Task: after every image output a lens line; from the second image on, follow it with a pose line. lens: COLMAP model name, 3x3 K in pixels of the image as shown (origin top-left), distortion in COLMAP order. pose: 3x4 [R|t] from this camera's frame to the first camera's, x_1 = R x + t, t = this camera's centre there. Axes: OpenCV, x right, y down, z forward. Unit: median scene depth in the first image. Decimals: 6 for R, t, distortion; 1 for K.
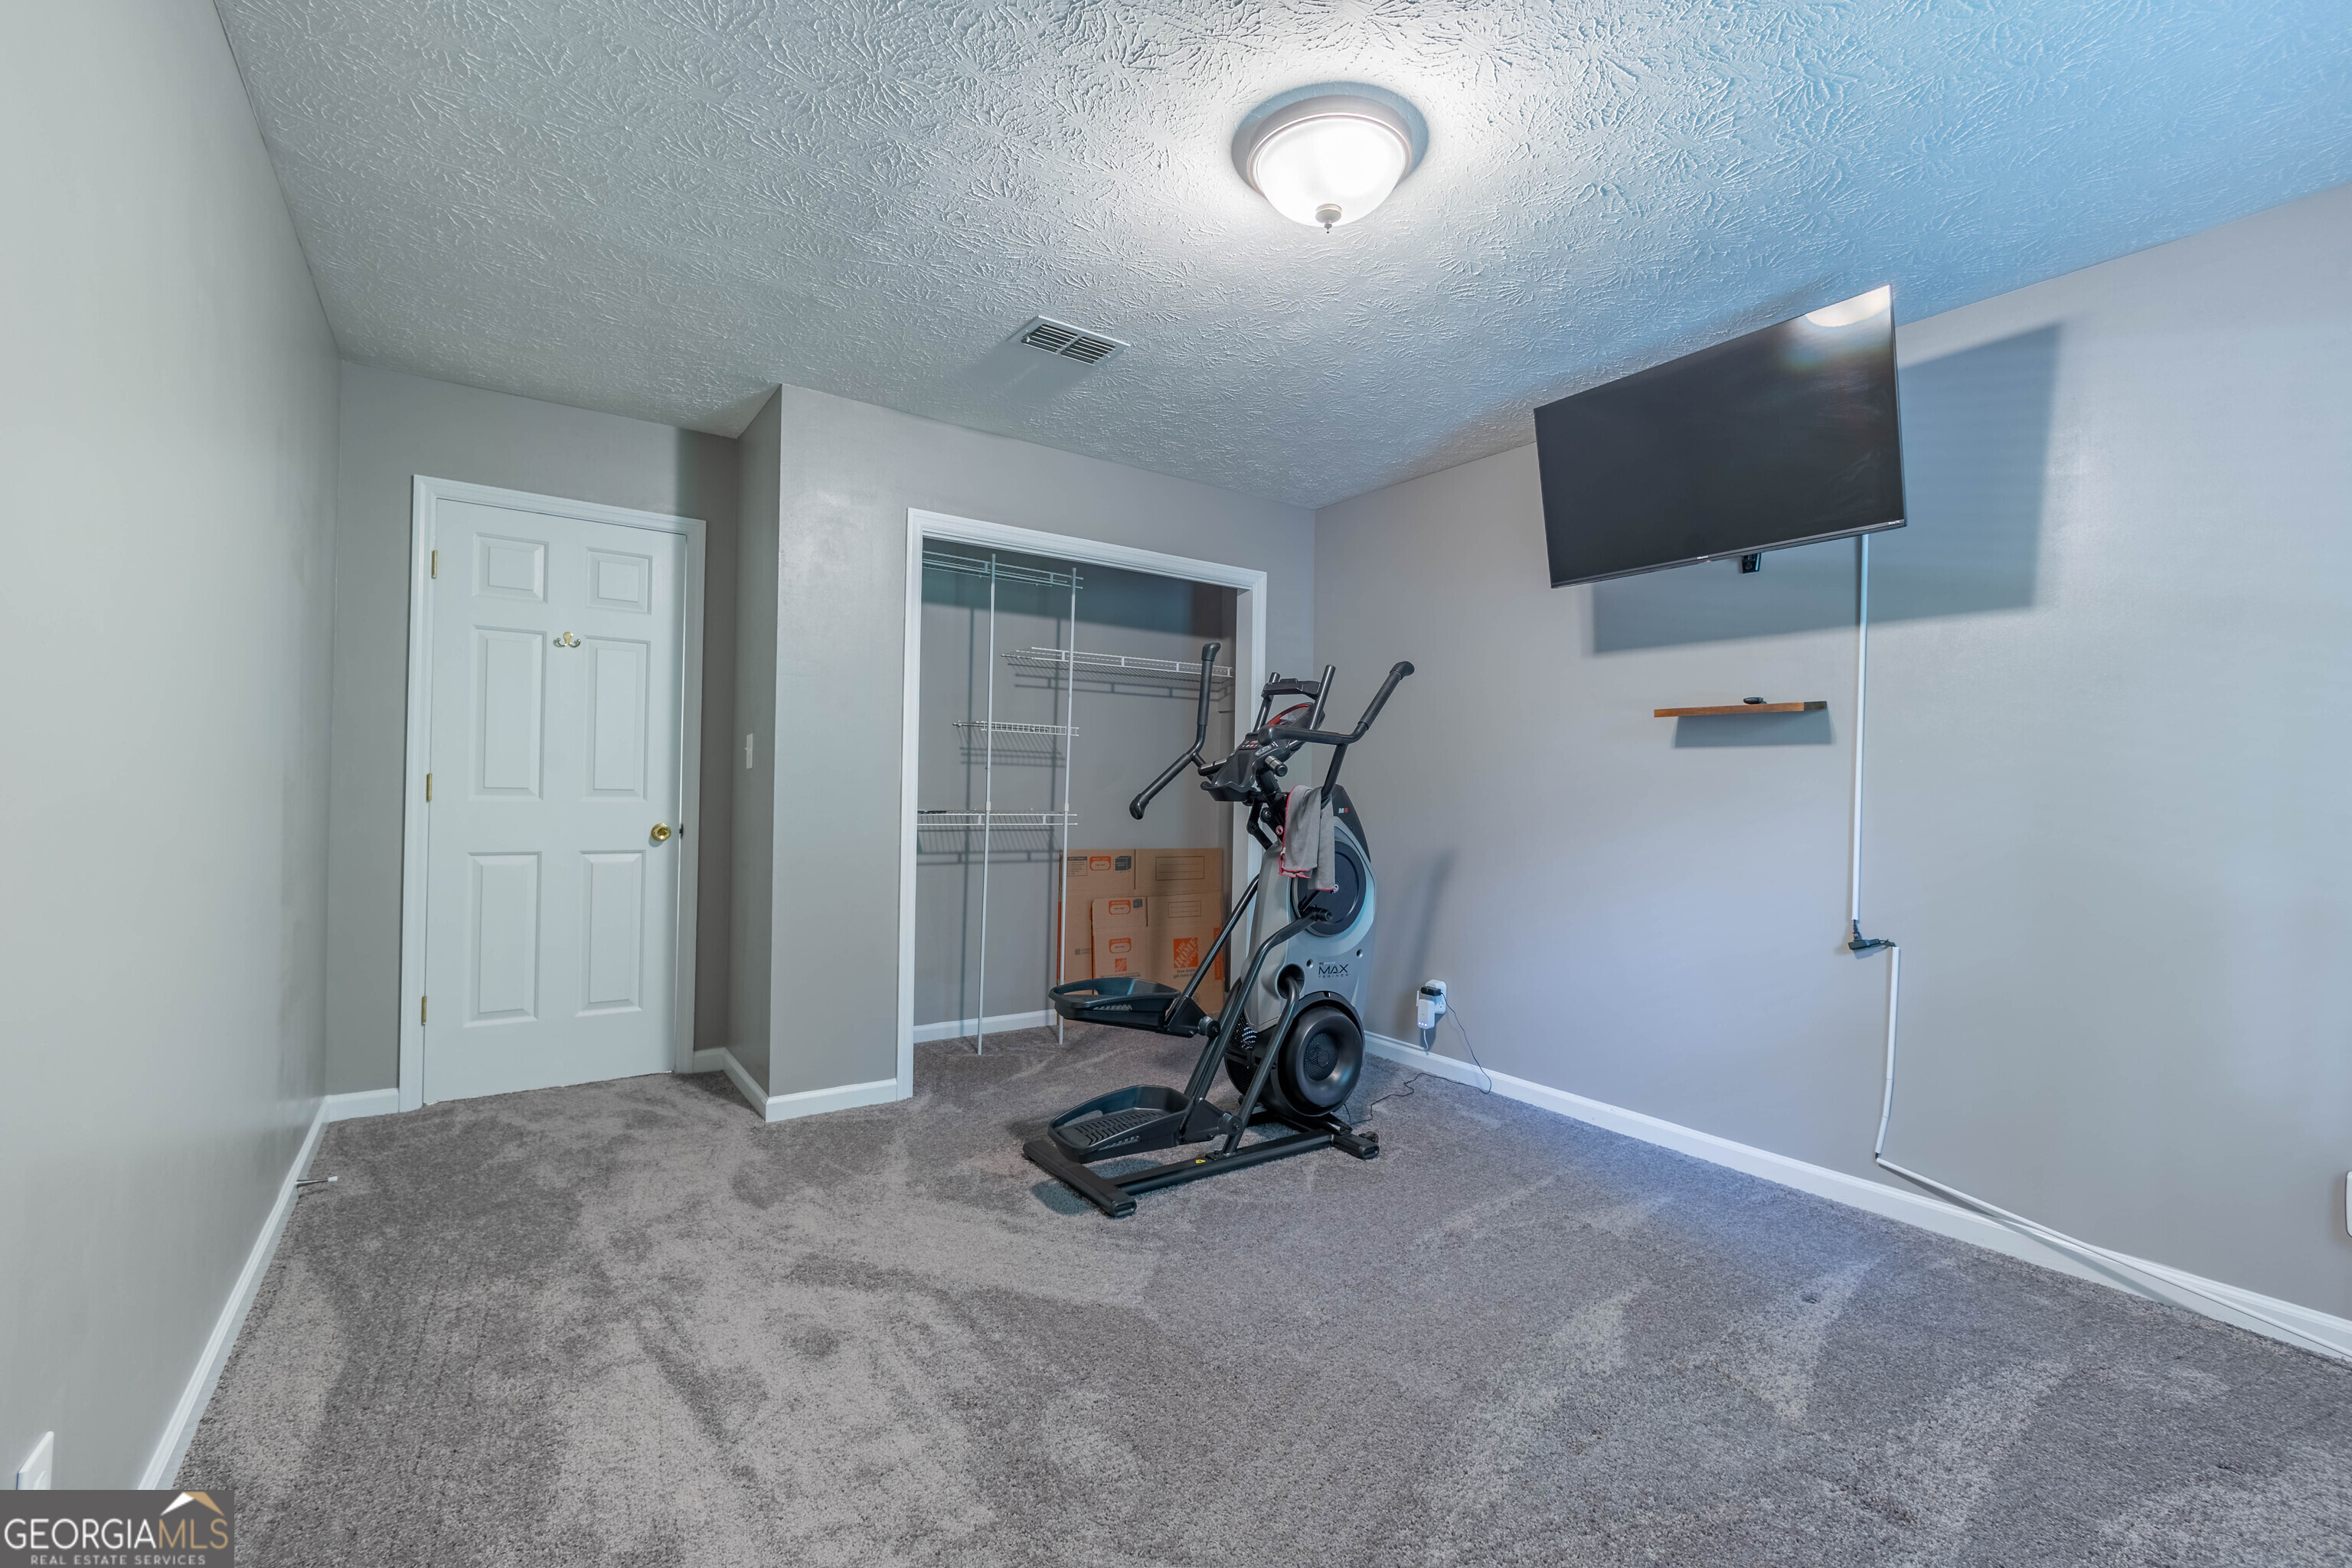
lens RADIAL K [[990.3, 0, 1173.2], [0, 990.3, 780.2], [0, 0, 1]] dist [-0.001213, -0.000213]
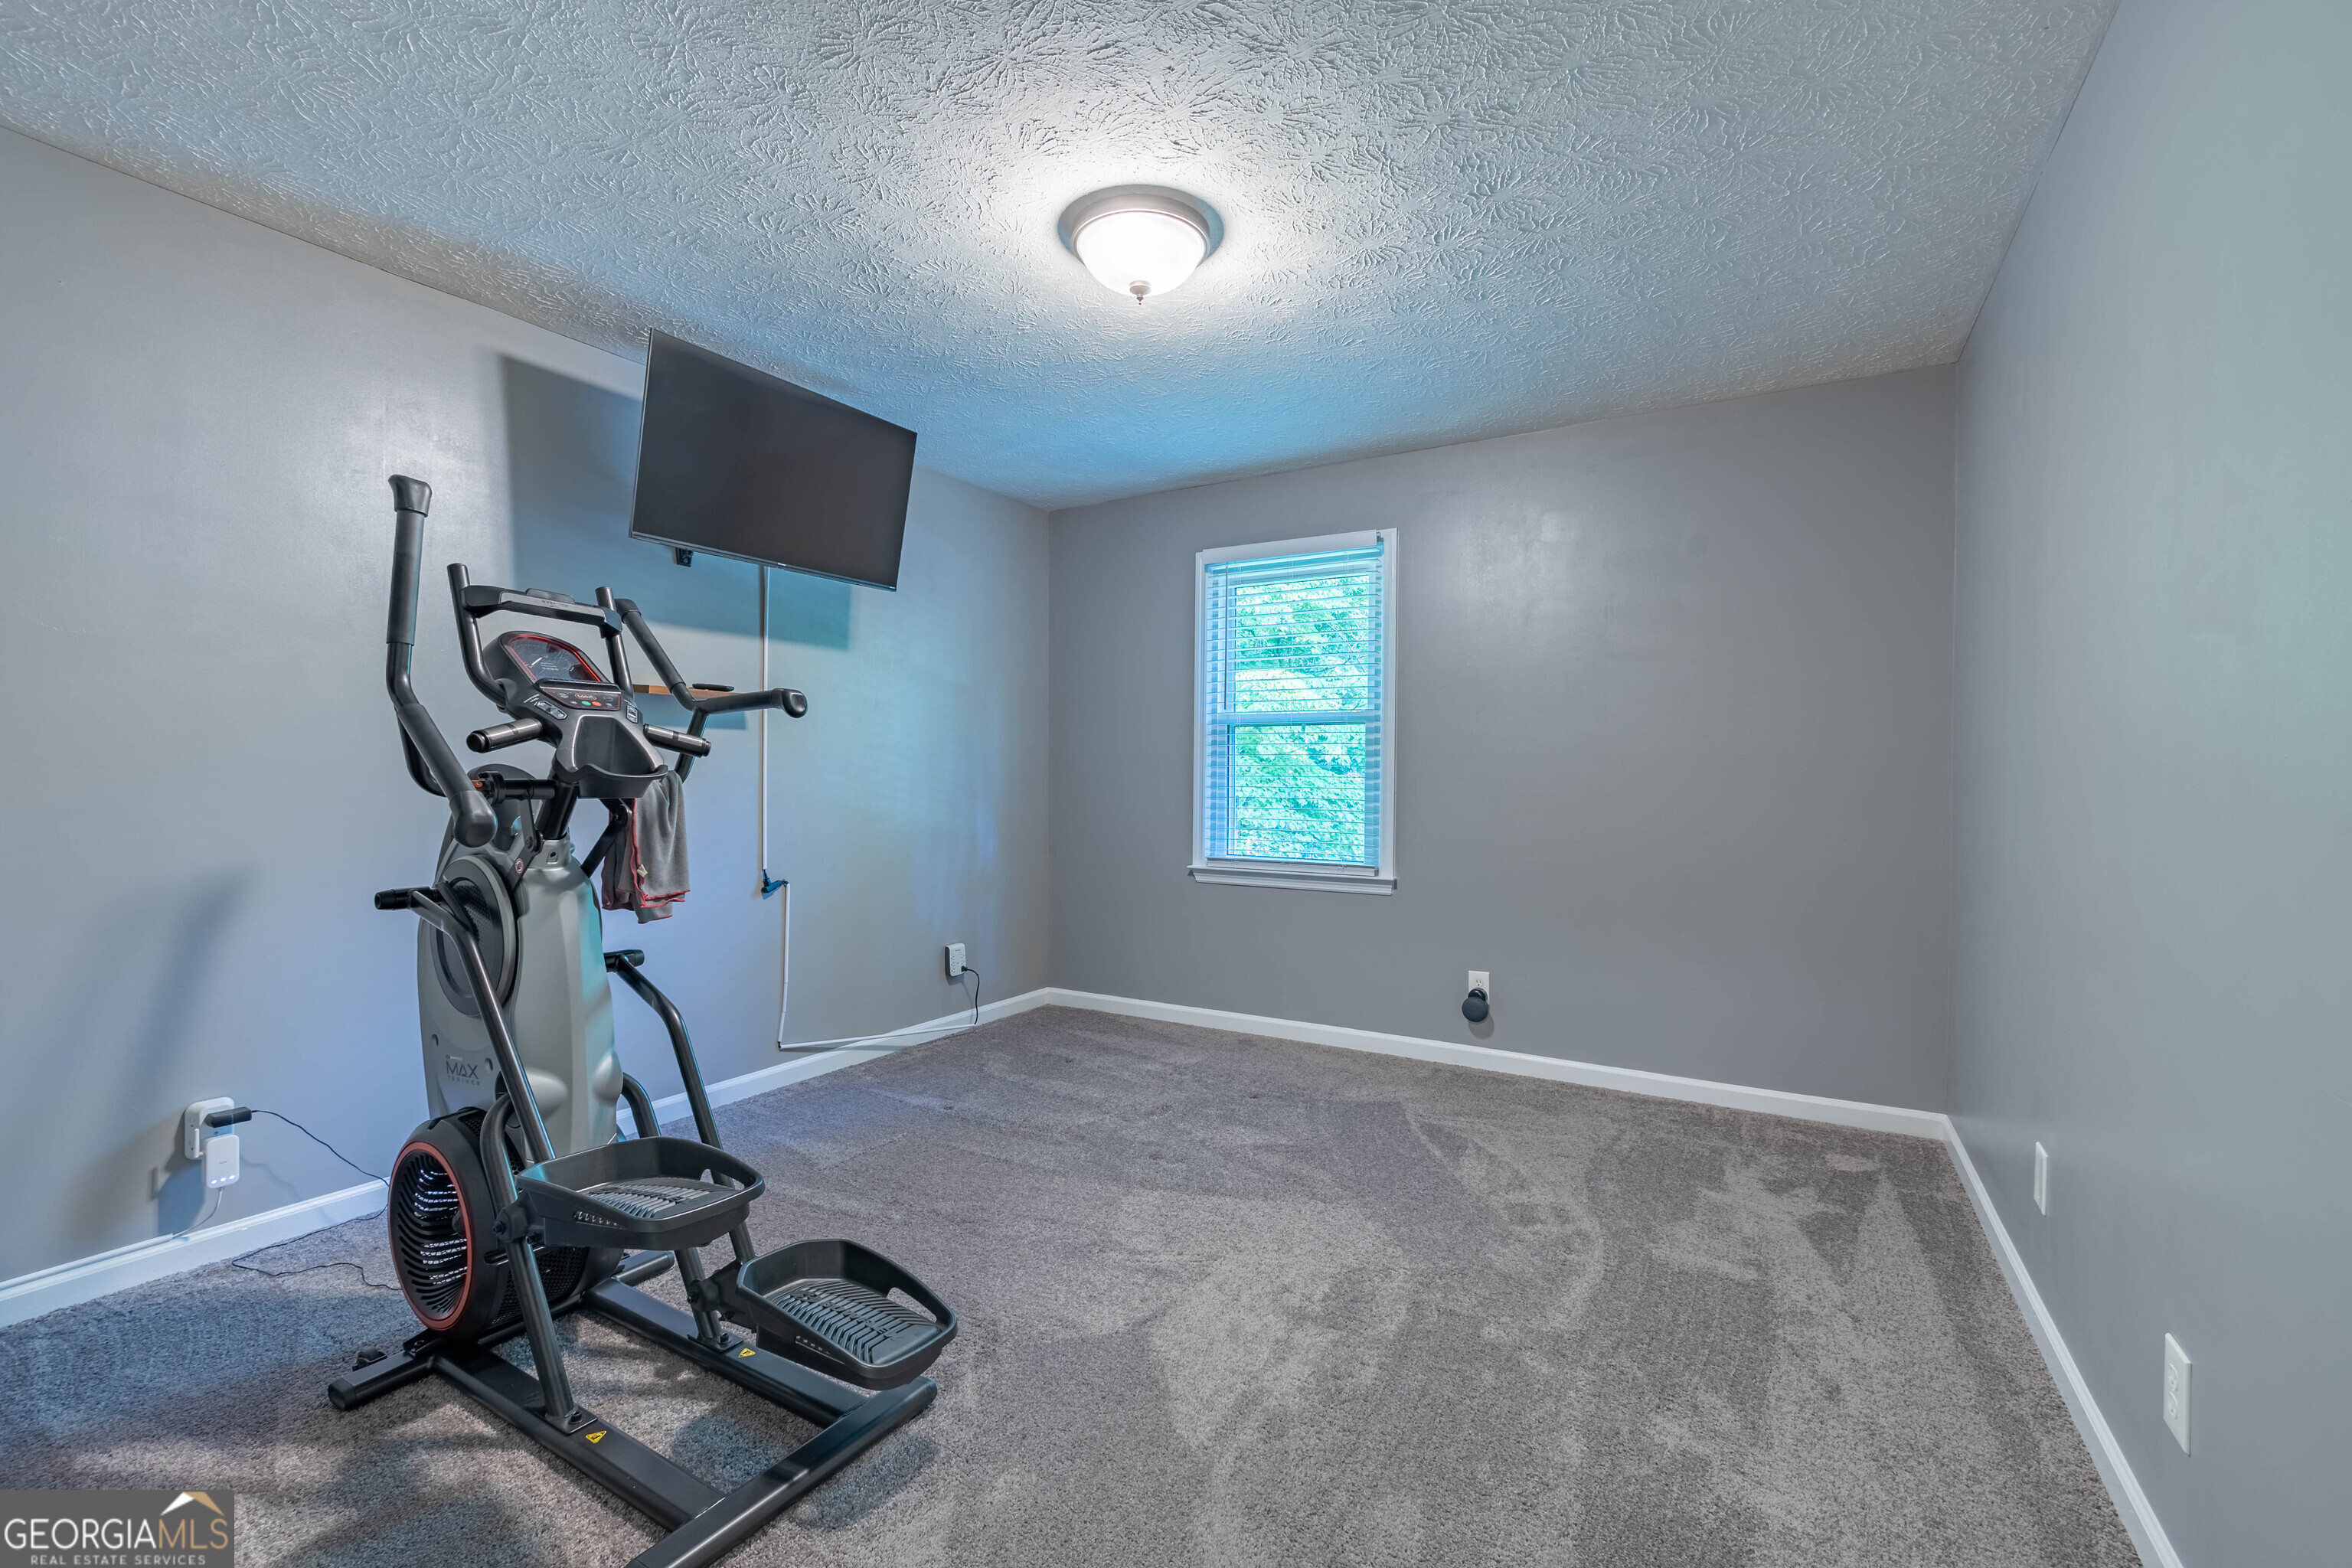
lens RADIAL K [[990.3, 0, 1172.6], [0, 990.3, 779.2], [0, 0, 1]] dist [-0.001213, -0.000213]
pose [[-0.410772, -0.020071, 0.911517, -0.682774], [-0.017553, 0.999746, 0.014103, -0.001355], [-0.911569, -0.010206, -0.411020, 1.039991]]
